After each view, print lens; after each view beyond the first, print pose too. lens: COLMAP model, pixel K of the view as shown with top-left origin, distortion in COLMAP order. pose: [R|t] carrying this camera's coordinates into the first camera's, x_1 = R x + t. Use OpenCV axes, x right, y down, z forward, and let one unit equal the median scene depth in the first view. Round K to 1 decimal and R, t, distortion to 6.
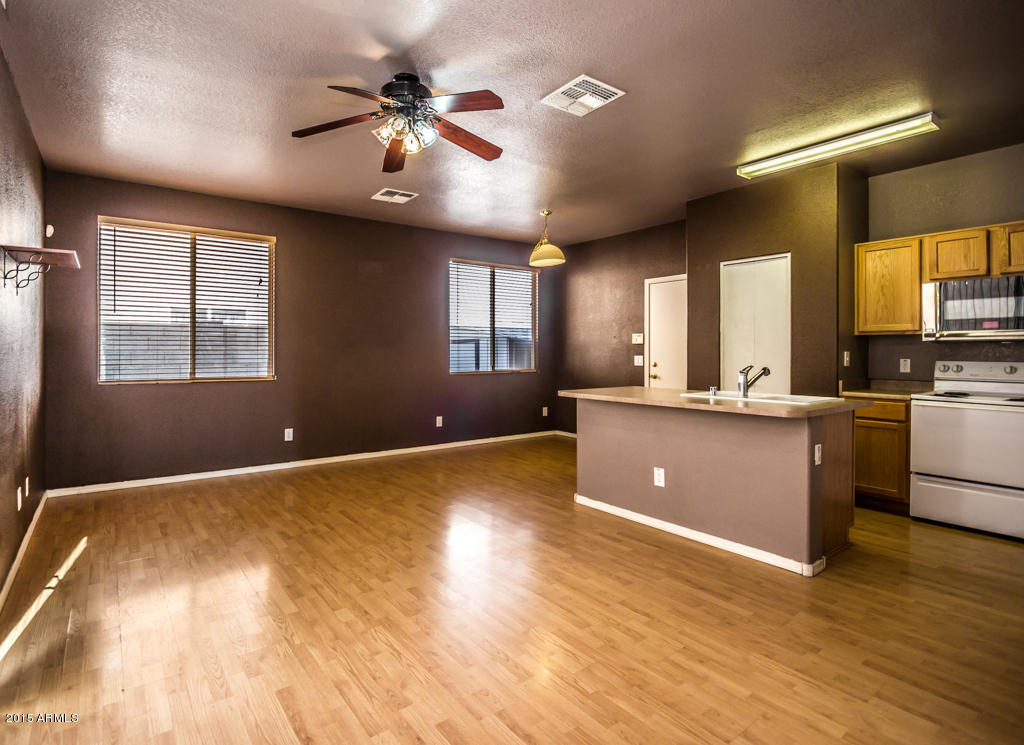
lens RADIAL K [[520.0, 0, 459.4], [0, 520.0, 352.1], [0, 0, 1]] dist [-0.010339, -0.000174]
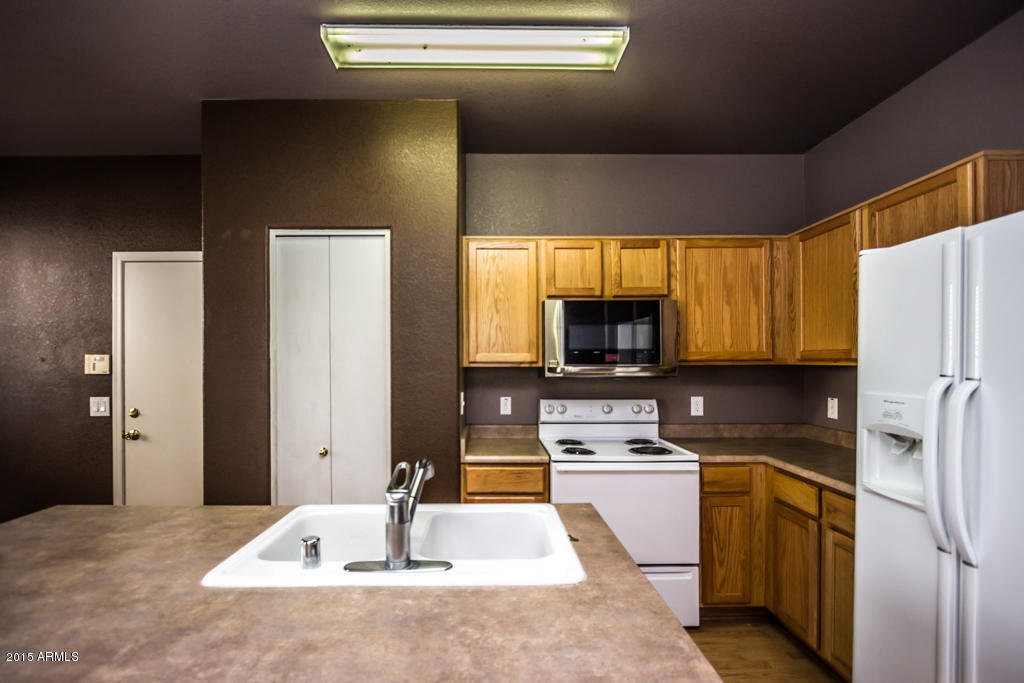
lens RADIAL K [[485.4, 0, 493.3], [0, 485.4, 361.8], [0, 0, 1]] dist [-0.010221, -0.000307]
pose [[0.556265, -0.002603, 0.831001, 0.263918], [0.004960, 0.999988, -0.000187, -0.042212], [-0.830990, 0.004225, 0.556271, 0.651691]]
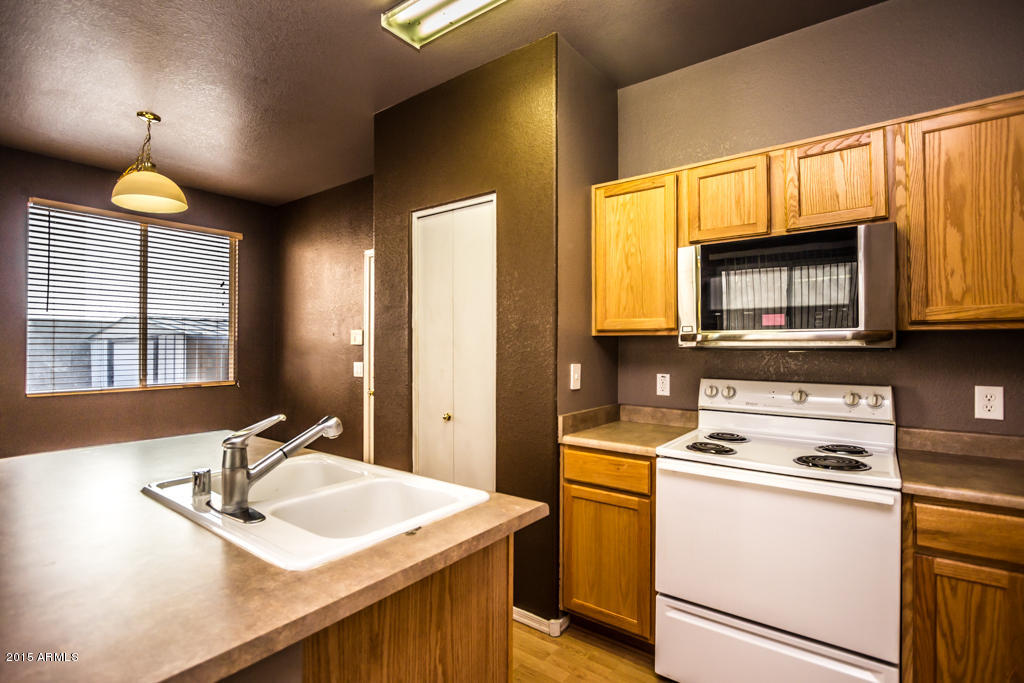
lens RADIAL K [[494.4, 0, 506.4], [0, 494.4, 342.3], [0, 0, 1]] dist [-0.010062, -0.000187]
pose [[0.949743, 0.000781, 0.313031, 0.528021], [0.001532, 0.999973, -0.007142, -0.022709], [-0.313028, 0.007263, 0.949716, 0.521321]]
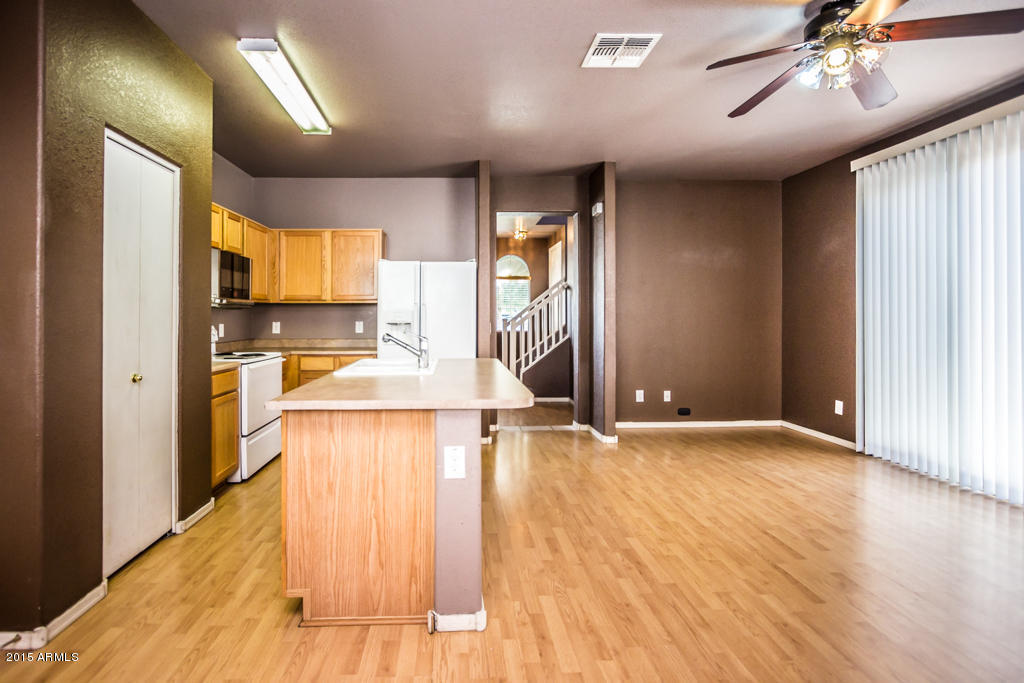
lens RADIAL K [[489.2, 0, 467.4], [0, 489.2, 315.5], [0, 0, 1]] dist [-0.008628, -0.000032]
pose [[-0.842164, -0.001181, 0.539220, -0.011143], [0.000235, 0.999997, 0.002557, -0.006714], [-0.539221, 0.002280, -0.842161, 1.470770]]
